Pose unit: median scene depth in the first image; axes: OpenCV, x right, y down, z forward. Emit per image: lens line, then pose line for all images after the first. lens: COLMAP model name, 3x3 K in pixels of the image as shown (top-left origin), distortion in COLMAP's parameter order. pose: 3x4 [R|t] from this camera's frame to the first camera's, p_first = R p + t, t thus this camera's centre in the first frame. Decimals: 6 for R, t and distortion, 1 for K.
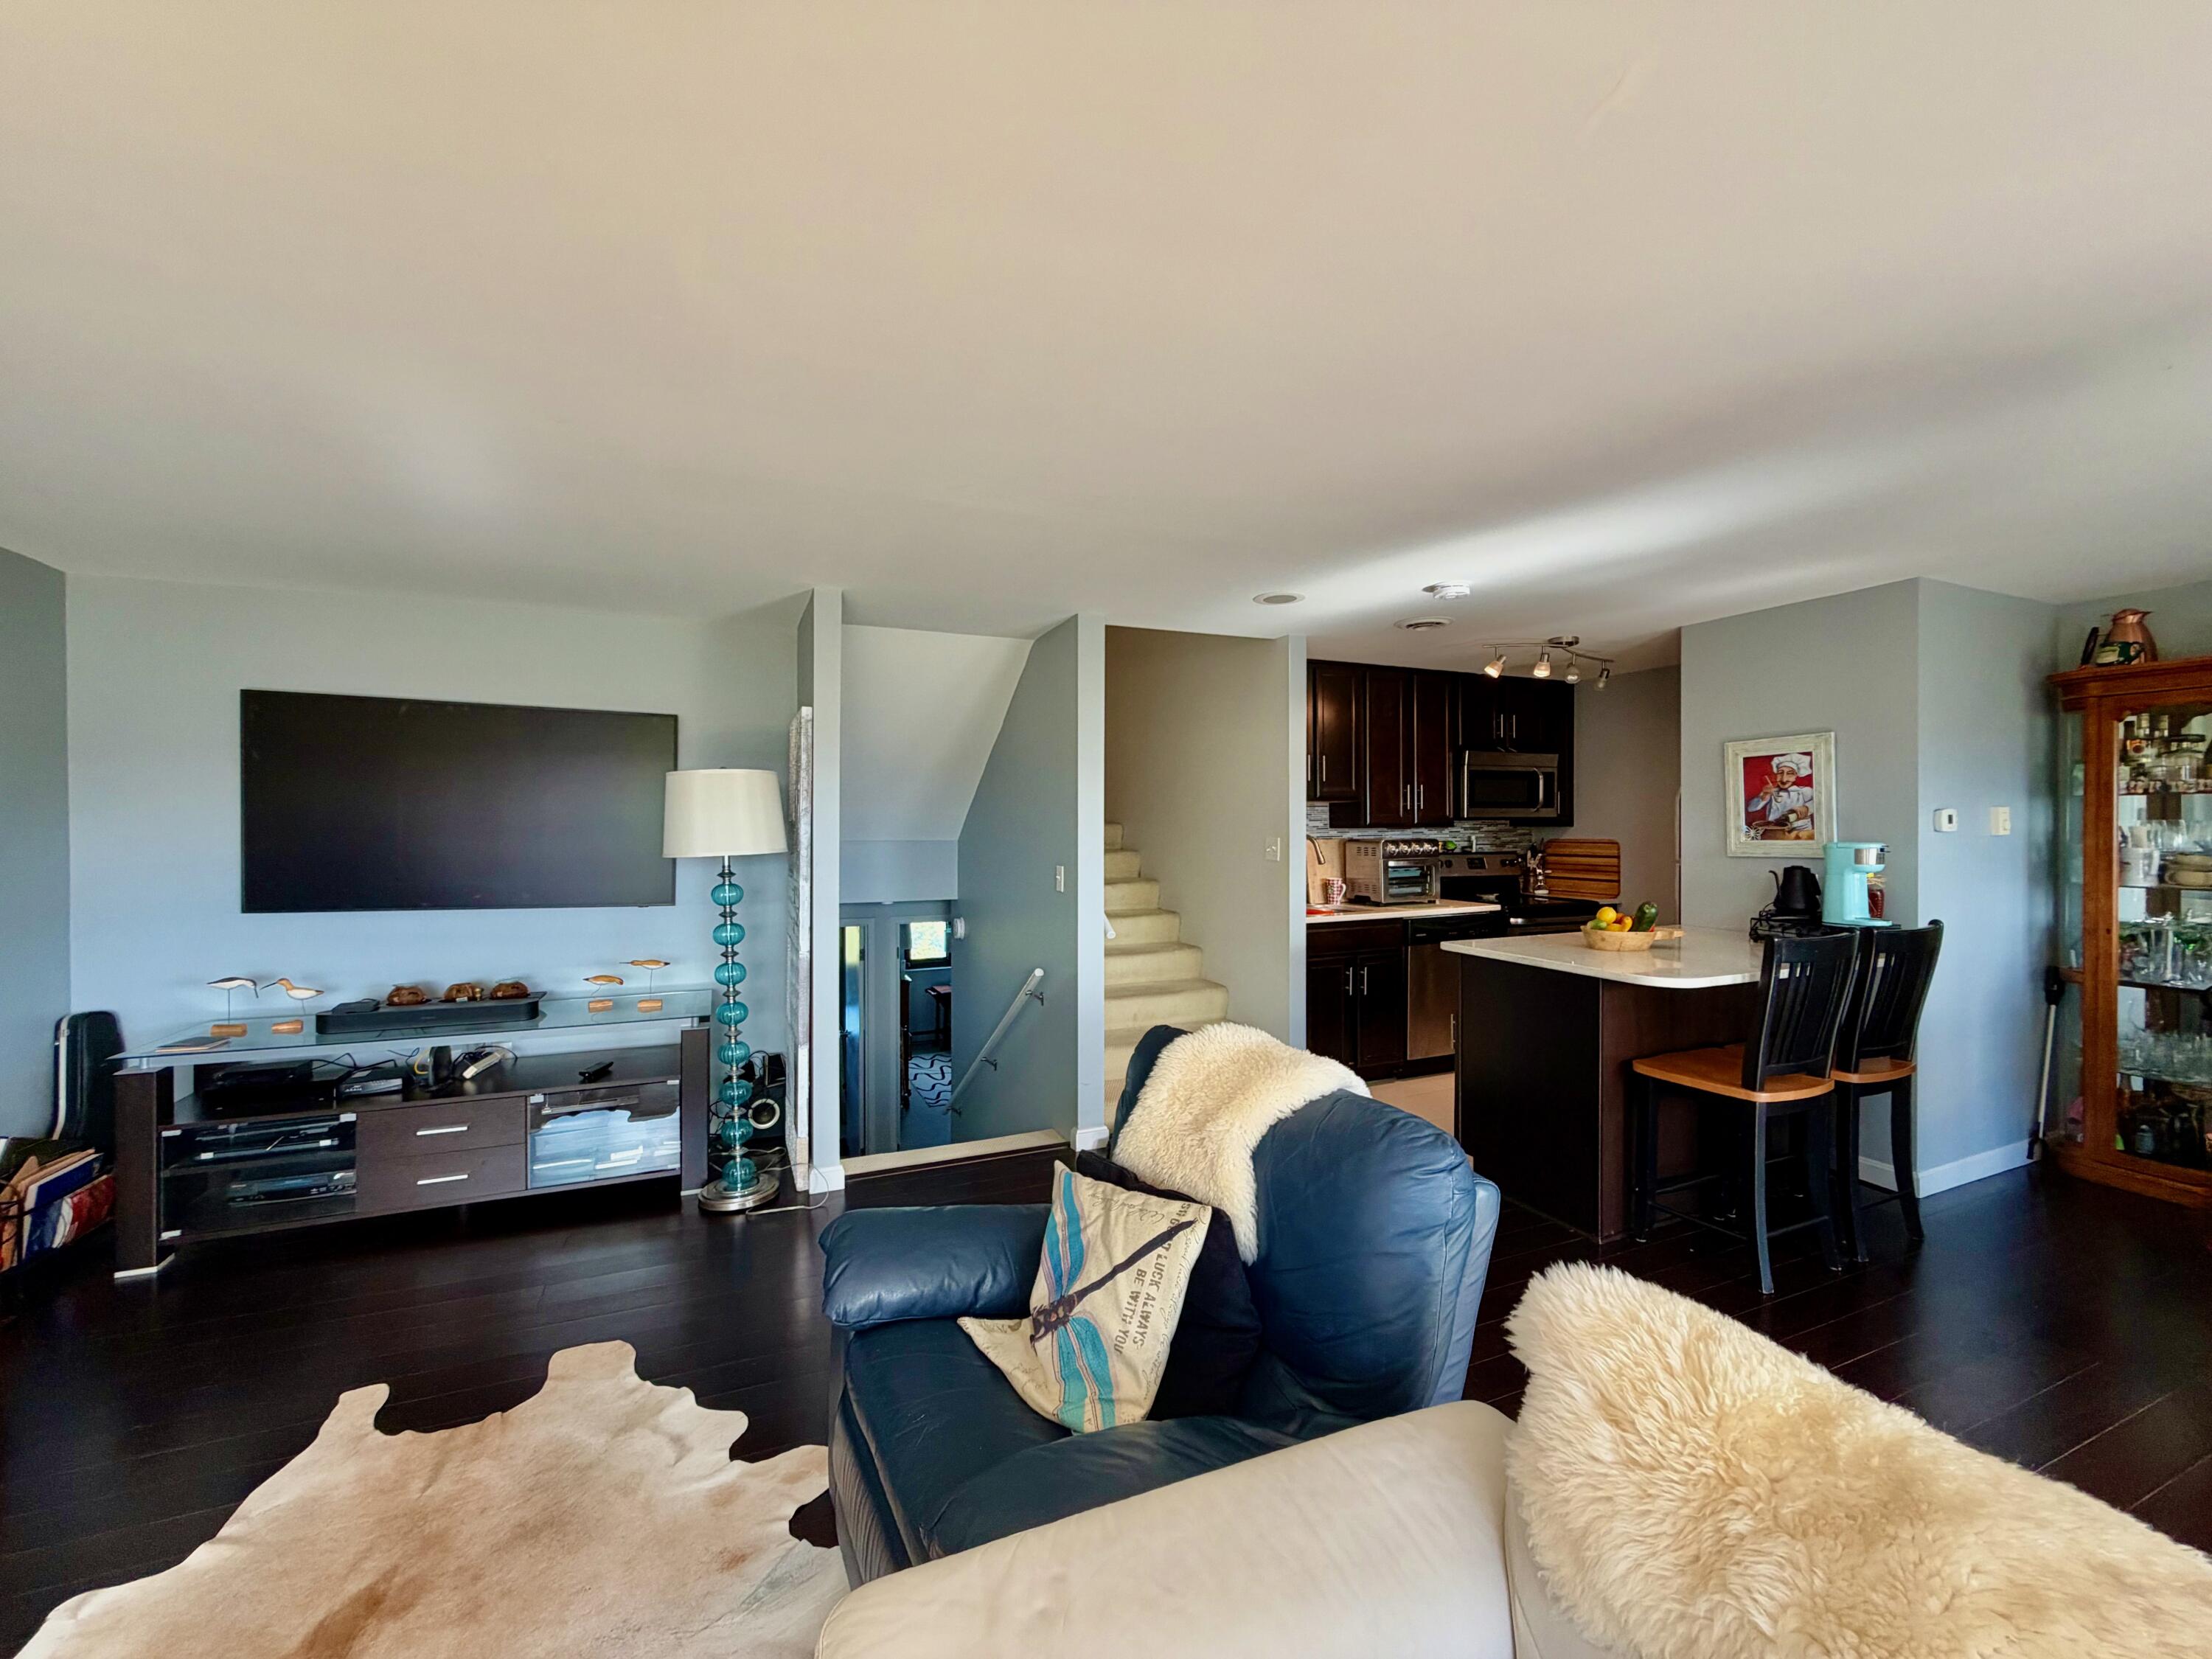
lens RADIAL K [[879.5, 0, 1103.4], [0, 879.5, 835.0], [0, 0, 1]] dist [-0.001695, -0.000425]
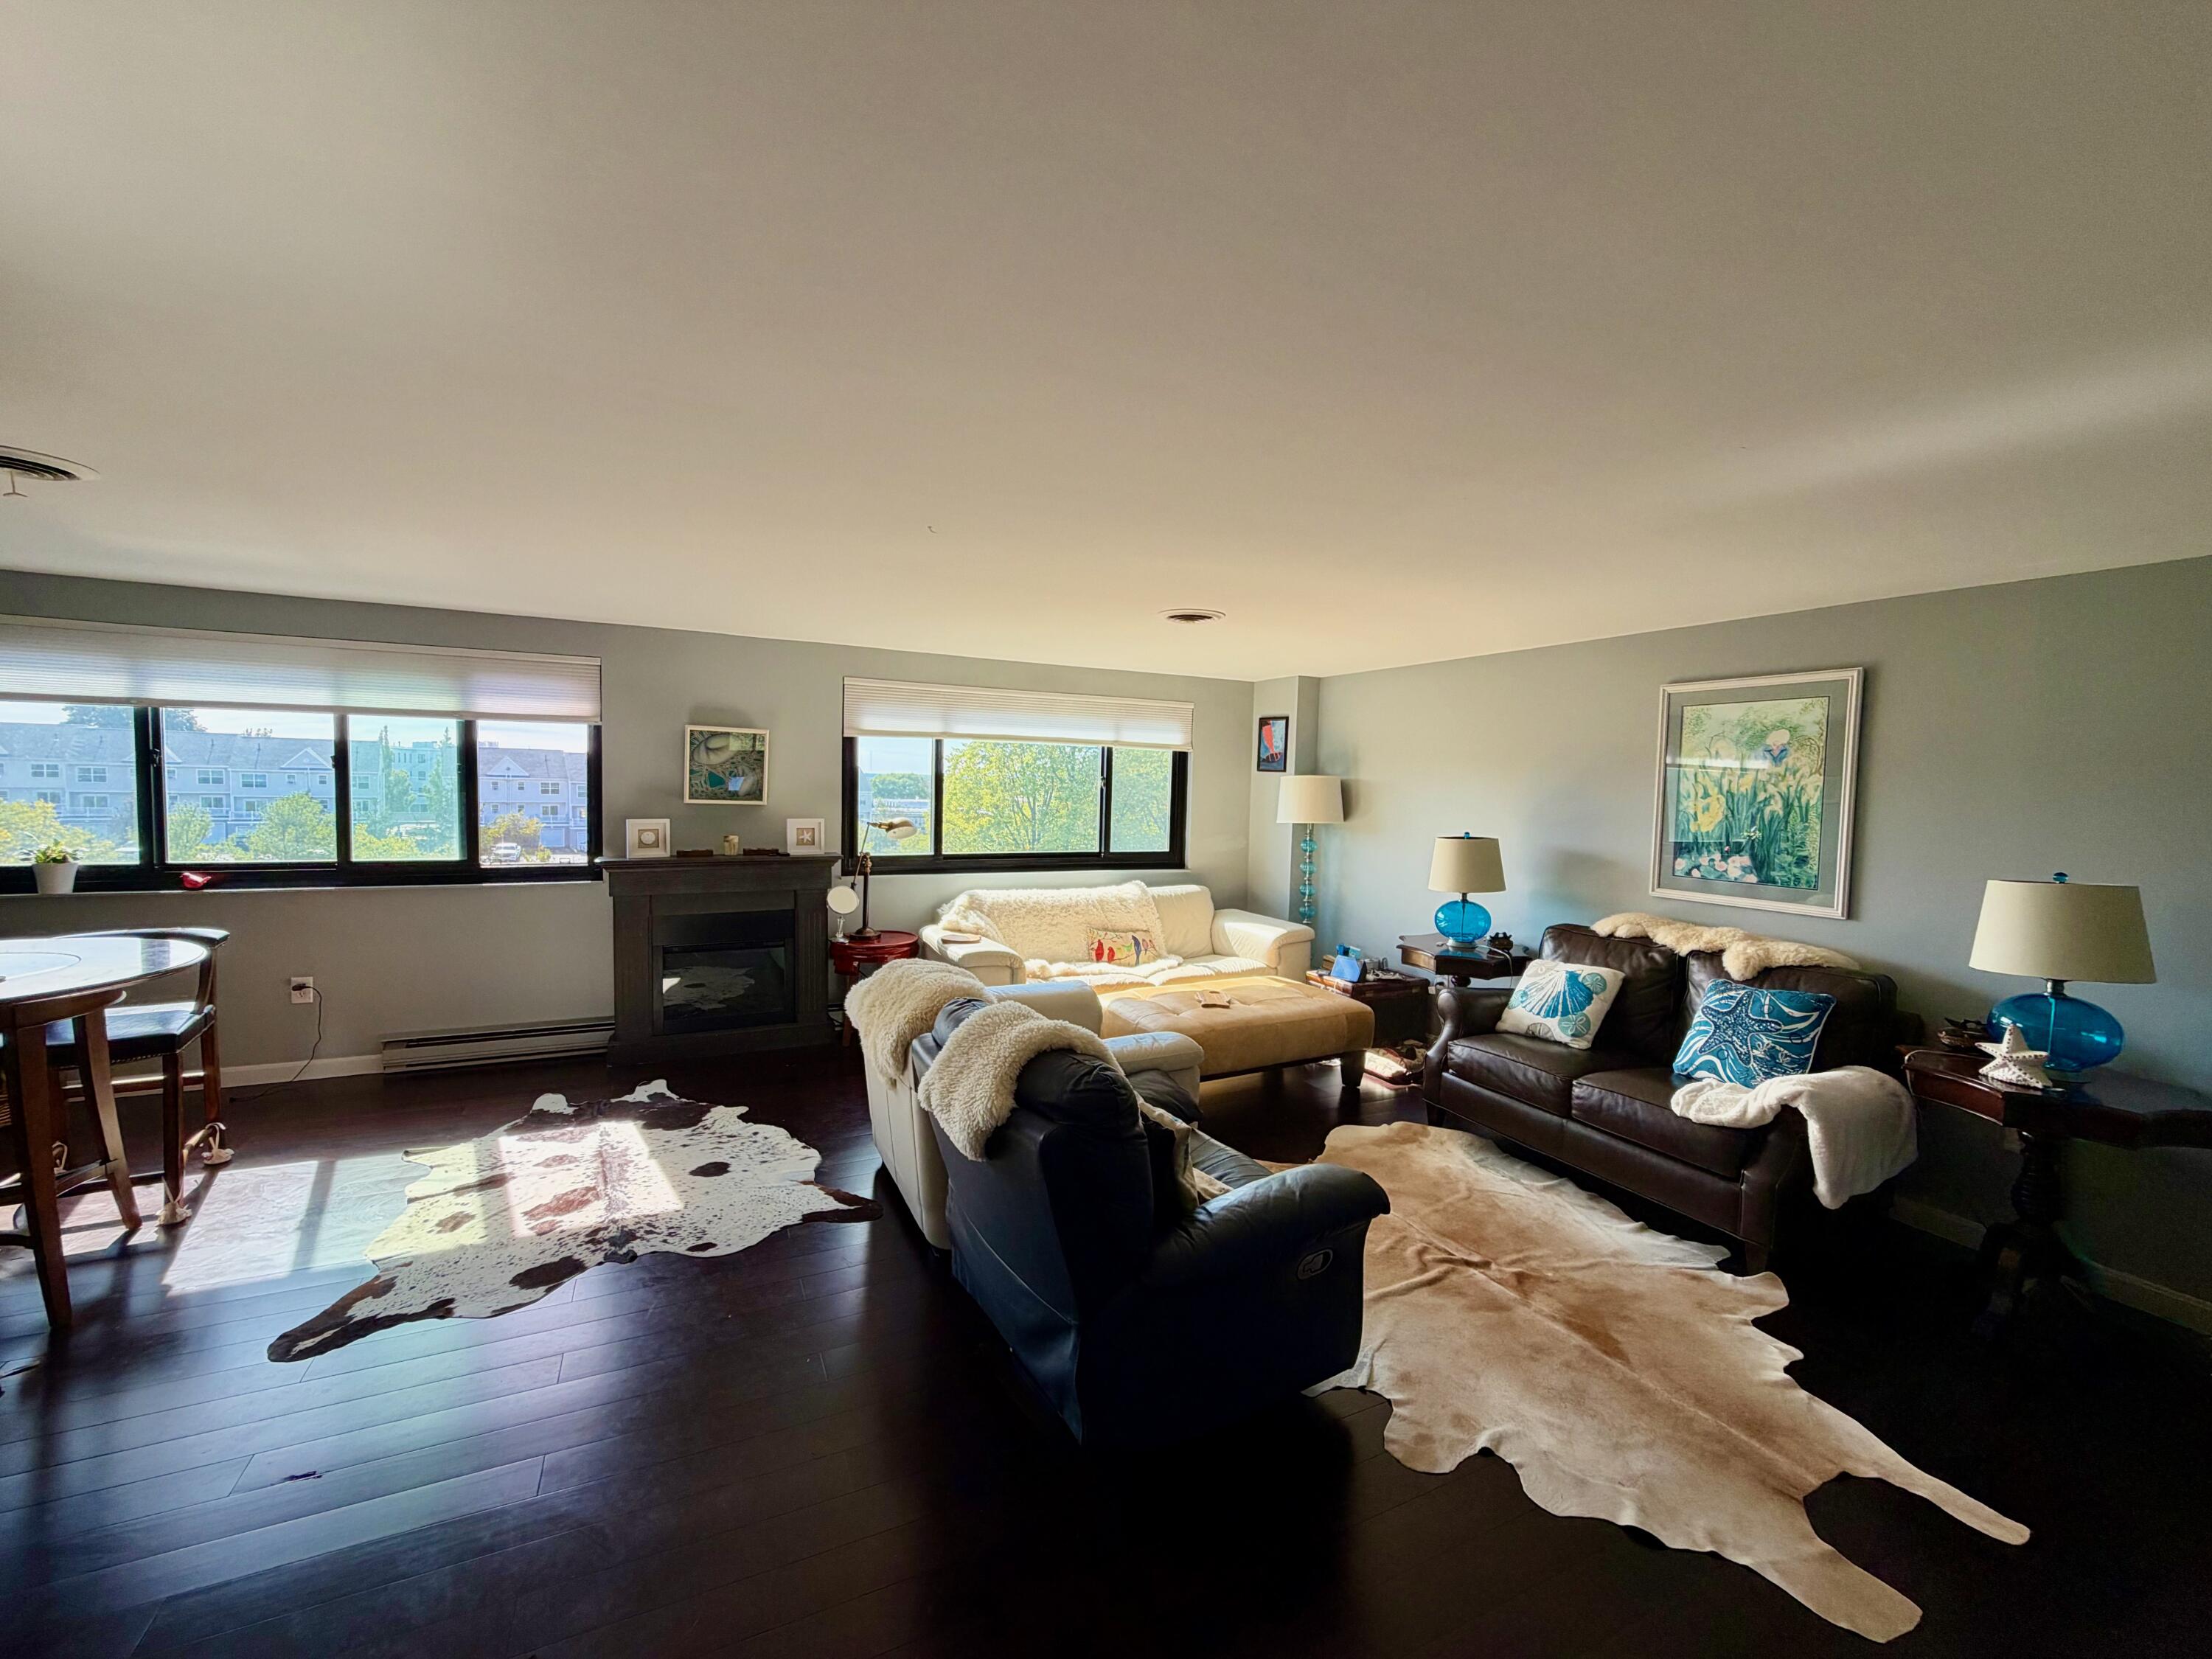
lens RADIAL K [[873.9, 0, 1099.9], [0, 873.9, 831.8], [0, 0, 1]] dist [0.000213, 0.000222]
pose [[-0.998794, -0.017928, -0.045698, 0.105056], [-0.020858, 0.997702, 0.064464, -0.089238], [0.044437, 0.065340, -0.996873, 1.801826]]
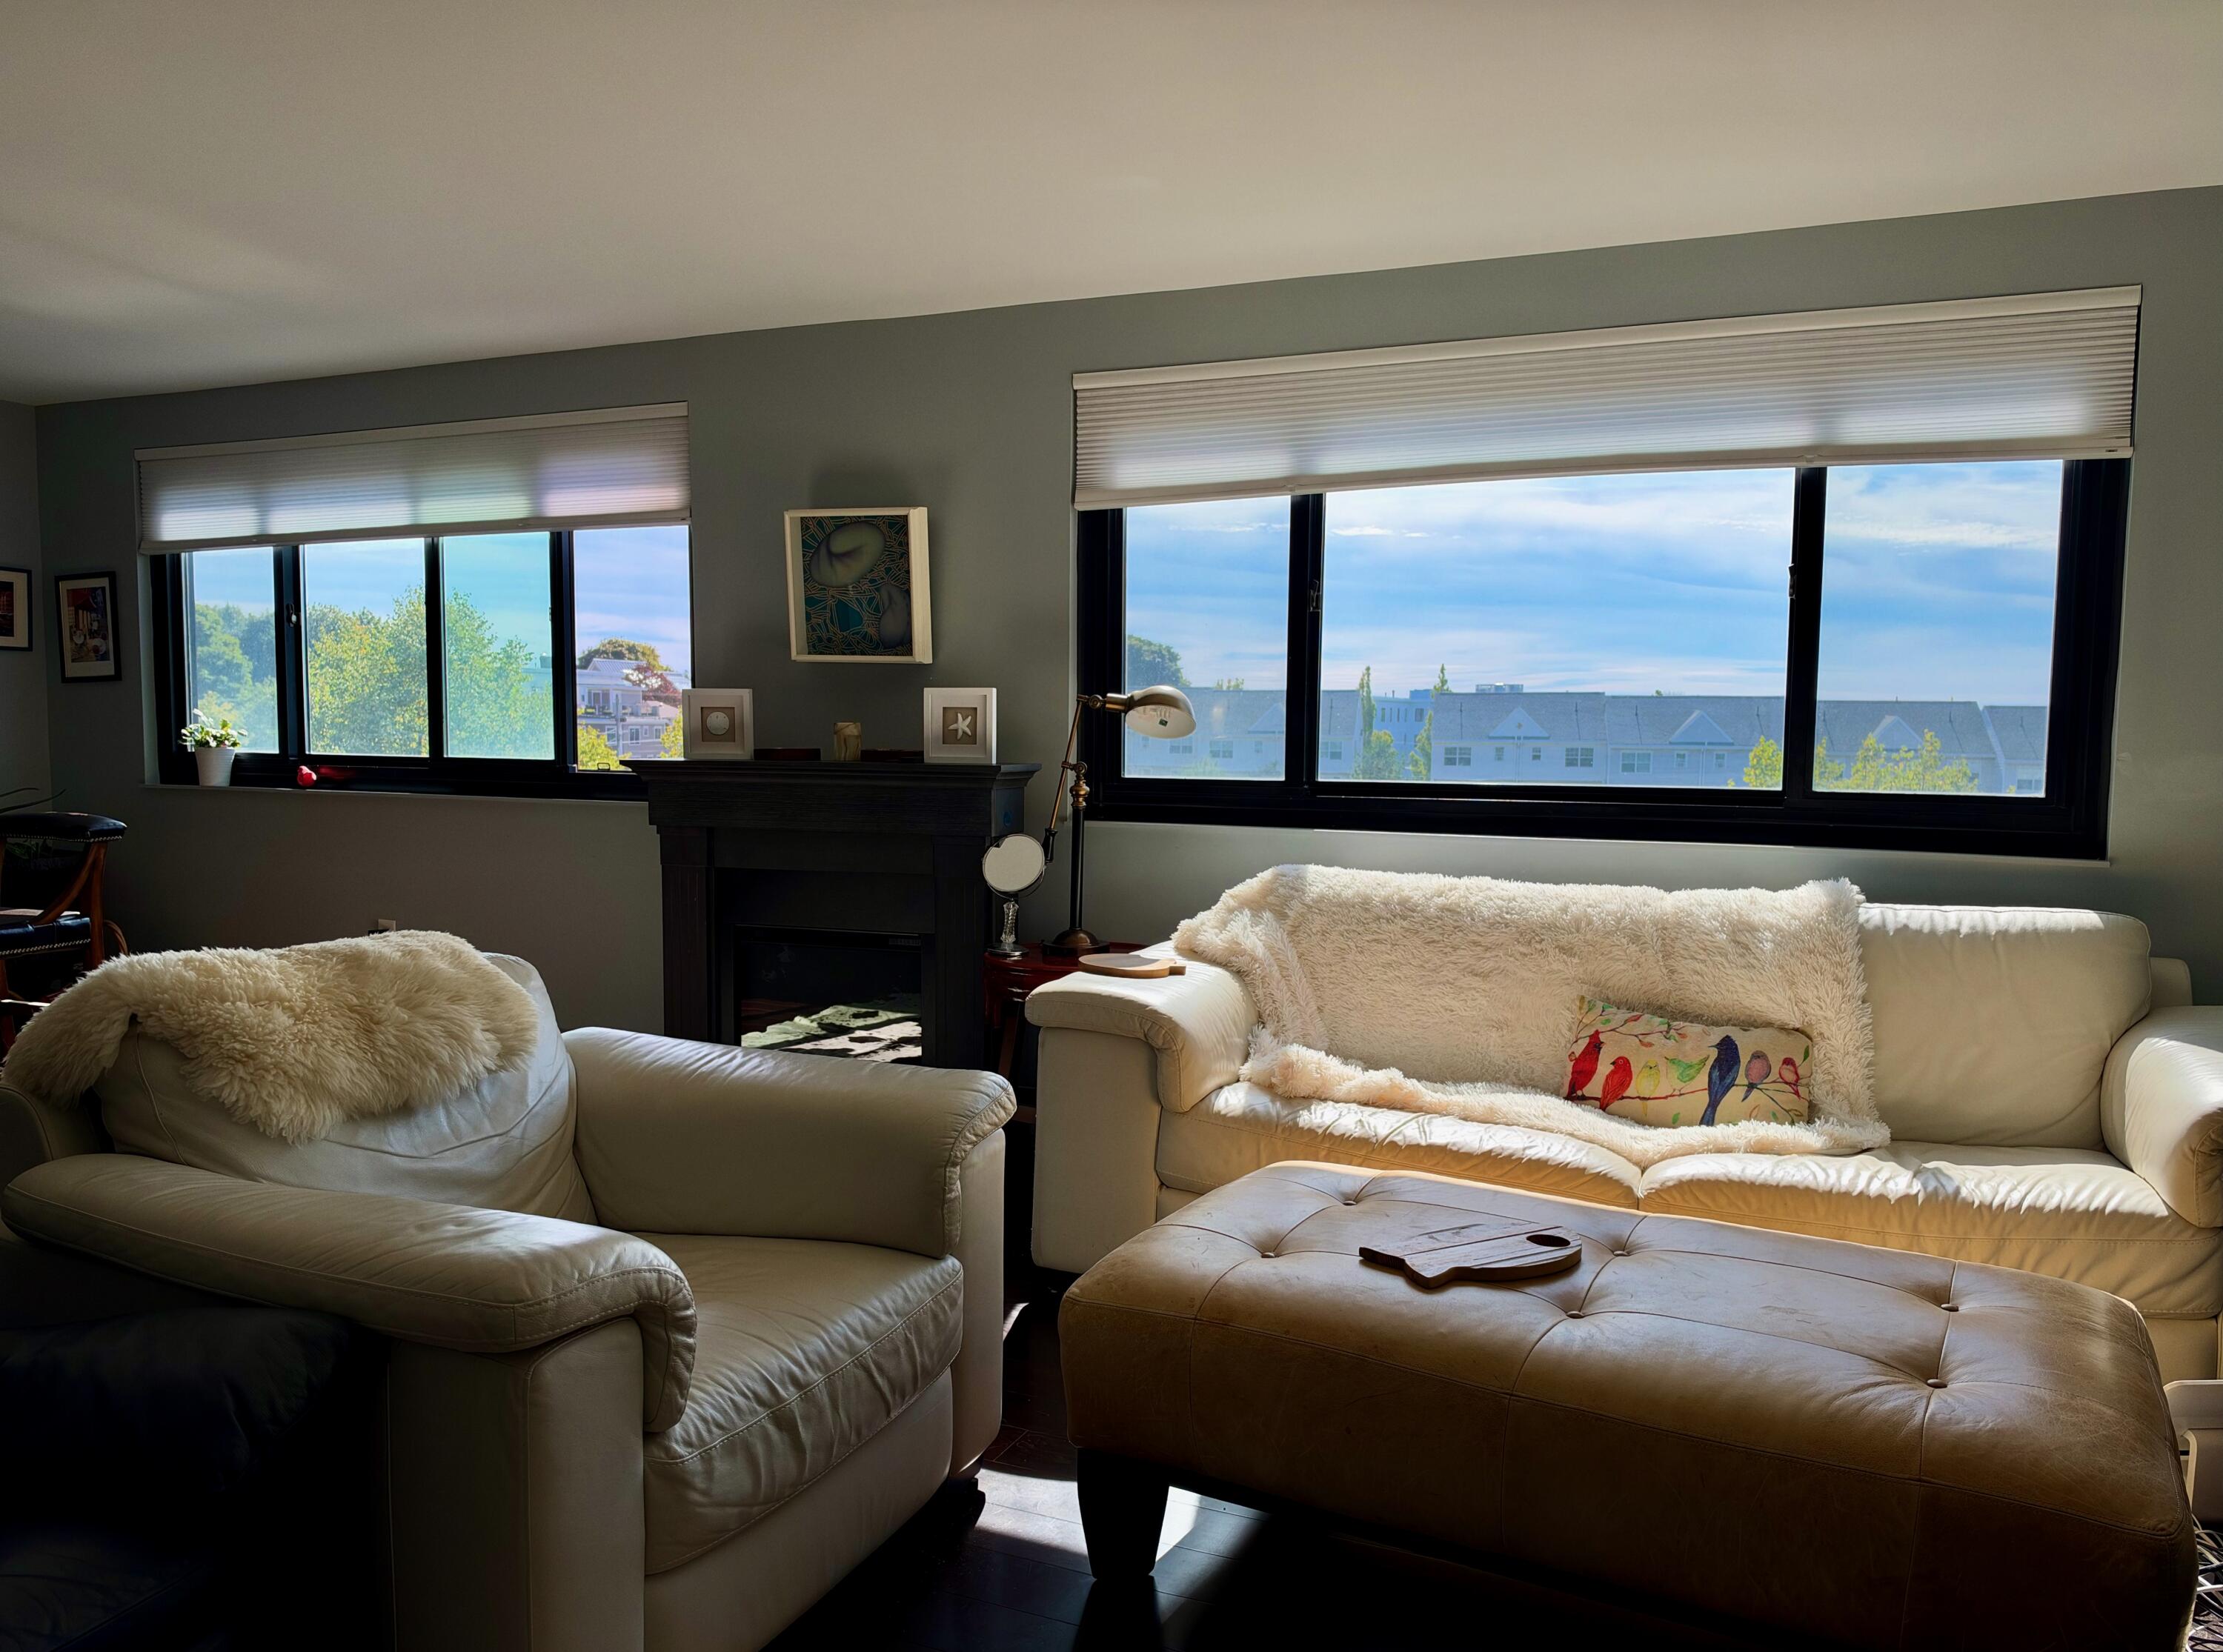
lens RADIAL K [[1616.6, 0, 1109.4], [0, 1616.6, 858.2], [0, 0, 1]] dist [0.024394, -0.039890]
pose [[-0.687854, -0.062906, 0.723118, -0.840015], [-0.001704, 0.996375, 0.085056, 0.085944], [-0.725847, 0.057275, -0.685468, 0.701034]]
